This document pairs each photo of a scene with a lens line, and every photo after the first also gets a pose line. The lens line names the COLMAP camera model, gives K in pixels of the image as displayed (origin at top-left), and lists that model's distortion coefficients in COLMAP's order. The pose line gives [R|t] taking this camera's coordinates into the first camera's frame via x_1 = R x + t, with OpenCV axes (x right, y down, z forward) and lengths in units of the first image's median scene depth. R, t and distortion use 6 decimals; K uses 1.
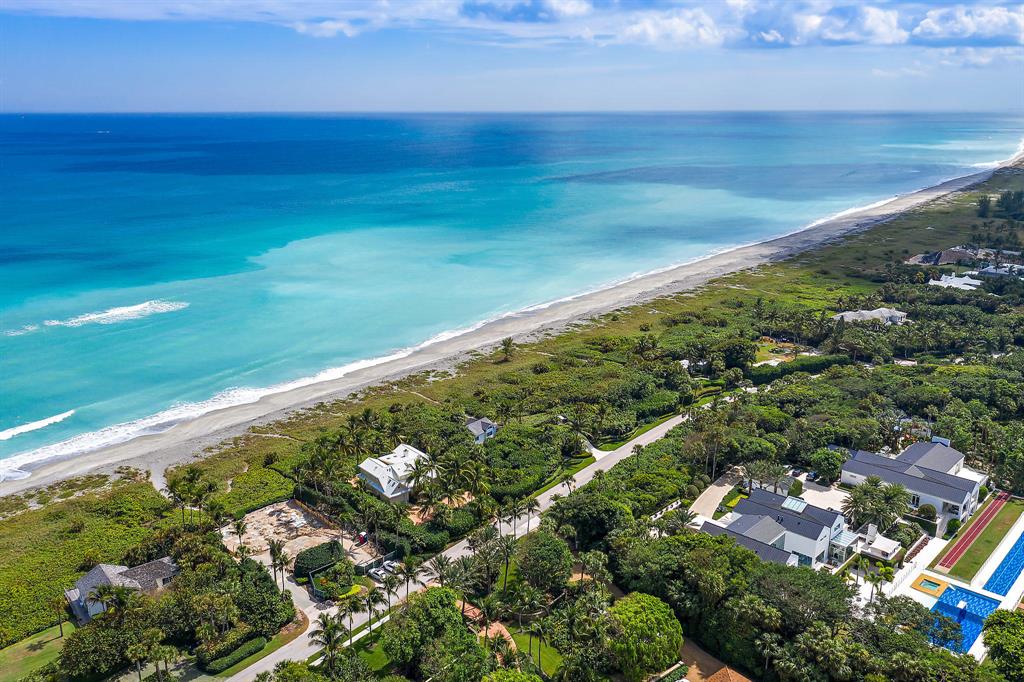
lens RADIAL K [[835.6, 0, 508.6], [0, 835.6, 311.3], [0, 0, 1]] dist [-0.000380, 0.000918]
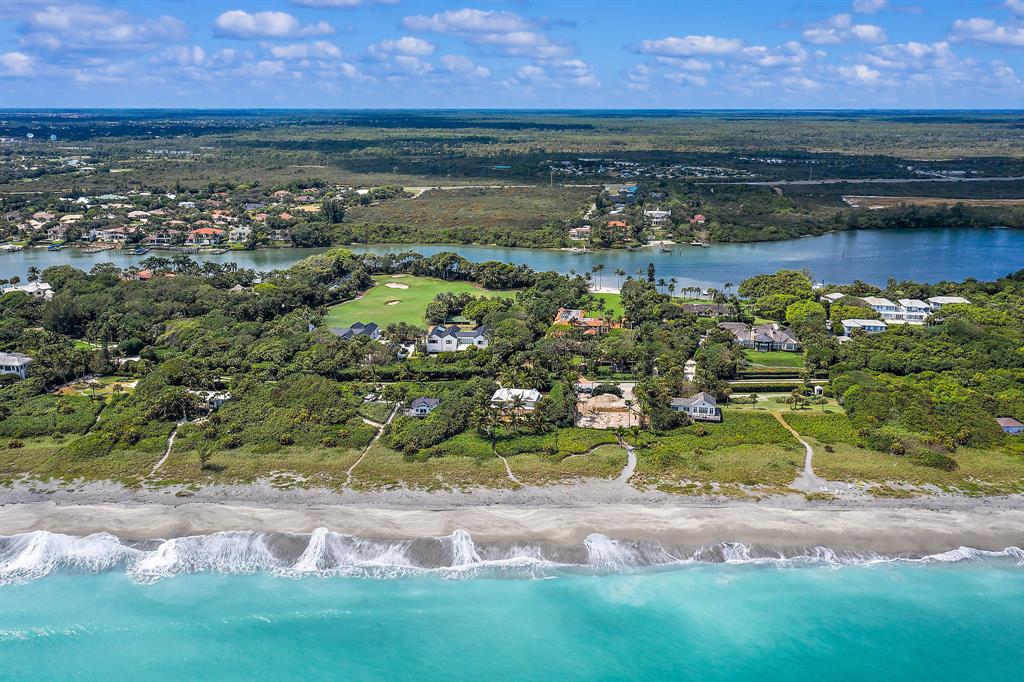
lens RADIAL K [[816.8, 0, 512.8], [0, 816.8, 355.9], [0, 0, 1]] dist [0.001340, 0.000473]
pose [[-0.644687, -0.225587, 0.730404, -1.069848], [0.180297, 0.883642, 0.432053, -0.470887], [-0.742881, 0.410229, -0.528999, 1.565811]]
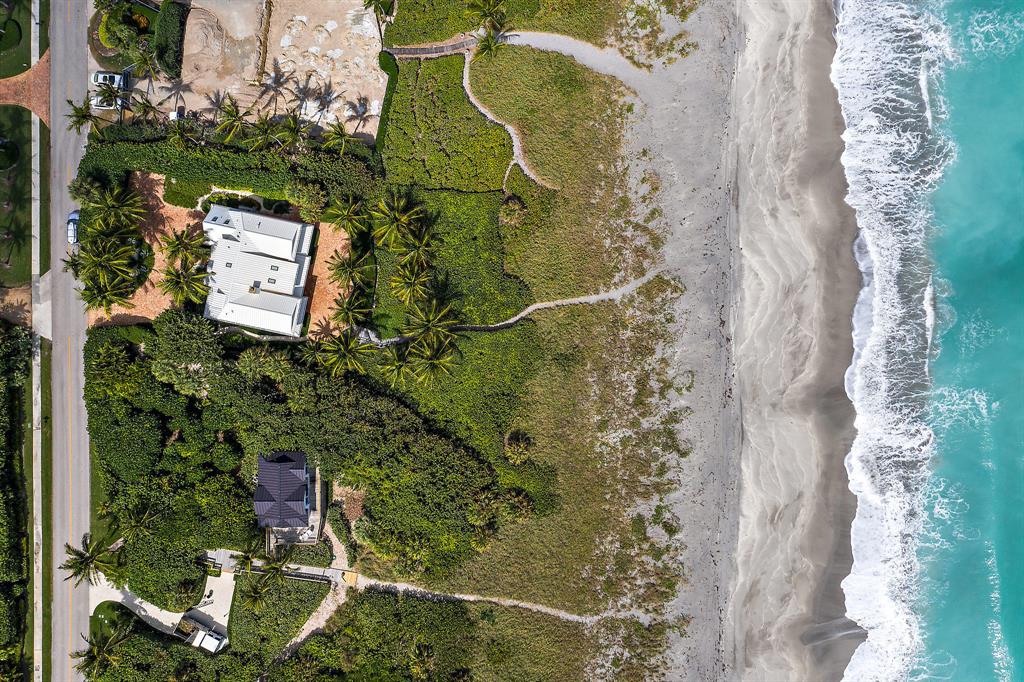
lens RADIAL K [[819.3, 0, 513.8], [0, 819.3, 341.0], [0, 0, 1]] dist [-0.002008, 0.003039]
pose [[-0.779156, 0.626694, -0.013035, -0.209070], [-0.163289, -0.182849, 0.969486, -0.385029], [0.605188, 0.757510, 0.244800, 0.888925]]
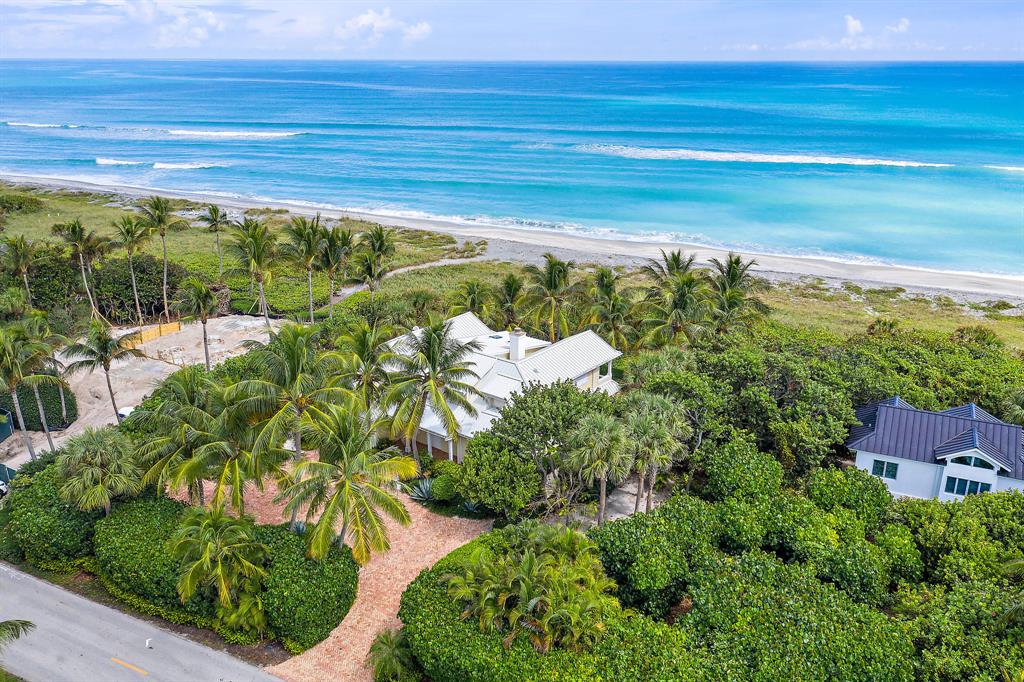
lens RADIAL K [[821.2, 0, 511.3], [0, 821.2, 341.3], [0, 0, 1]] dist [-0.005194, -0.003399]
pose [[0.215486, 0.318717, -0.923030, 0.141753], [-0.231382, 0.934984, 0.268828, 0.078651], [0.948698, 0.155644, 0.275221, 0.814935]]
